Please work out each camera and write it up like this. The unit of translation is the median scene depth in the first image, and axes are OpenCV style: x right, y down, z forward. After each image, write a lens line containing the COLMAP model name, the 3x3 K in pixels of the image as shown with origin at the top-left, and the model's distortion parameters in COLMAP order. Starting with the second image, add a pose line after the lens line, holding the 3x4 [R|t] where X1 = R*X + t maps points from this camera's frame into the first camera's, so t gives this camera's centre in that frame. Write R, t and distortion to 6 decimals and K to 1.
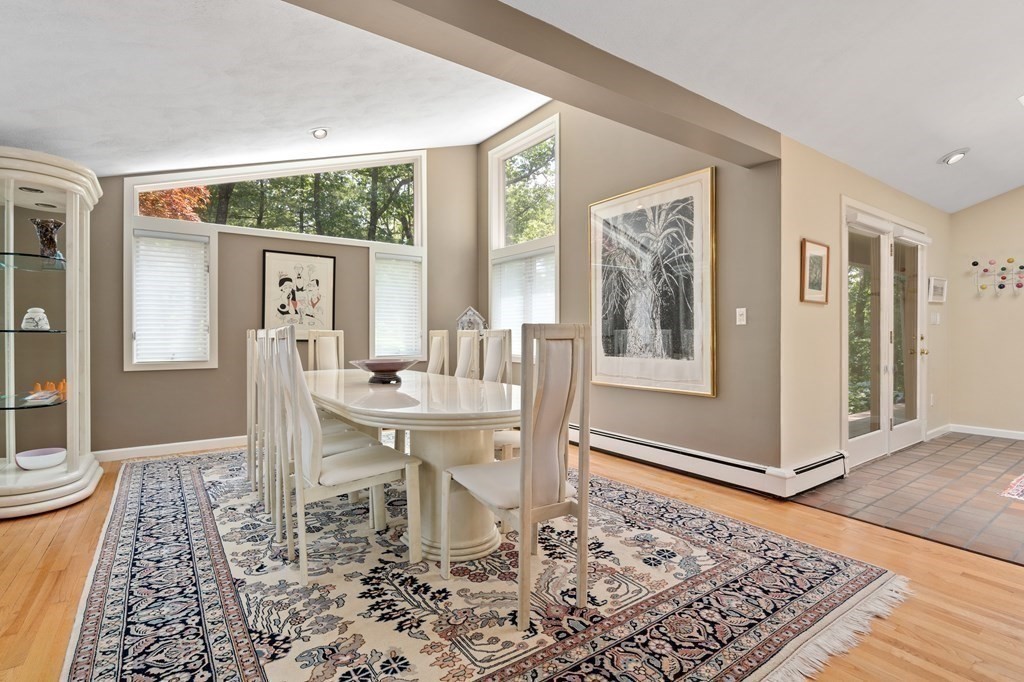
lens RADIAL K [[476.1, 0, 505.2], [0, 476.1, 331.1], [0, 0, 1]] dist [-0.003966, 0.000310]
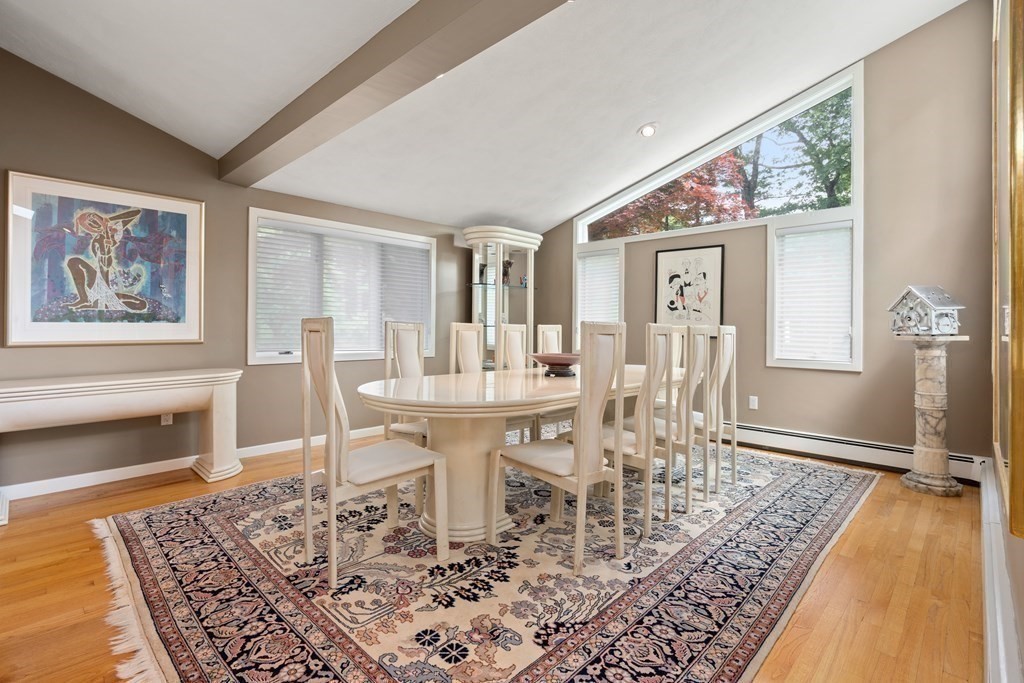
lens RADIAL K [[488.0, 0, 509.5], [0, 488.0, 323.1], [0, 0, 1]] dist [-0.010743, 0.000268]
pose [[0.193534, -0.004576, -0.981083, 1.020177], [-0.007733, 0.999951, -0.006189, 0.002989], [0.981063, 0.008785, 0.193489, 0.927340]]
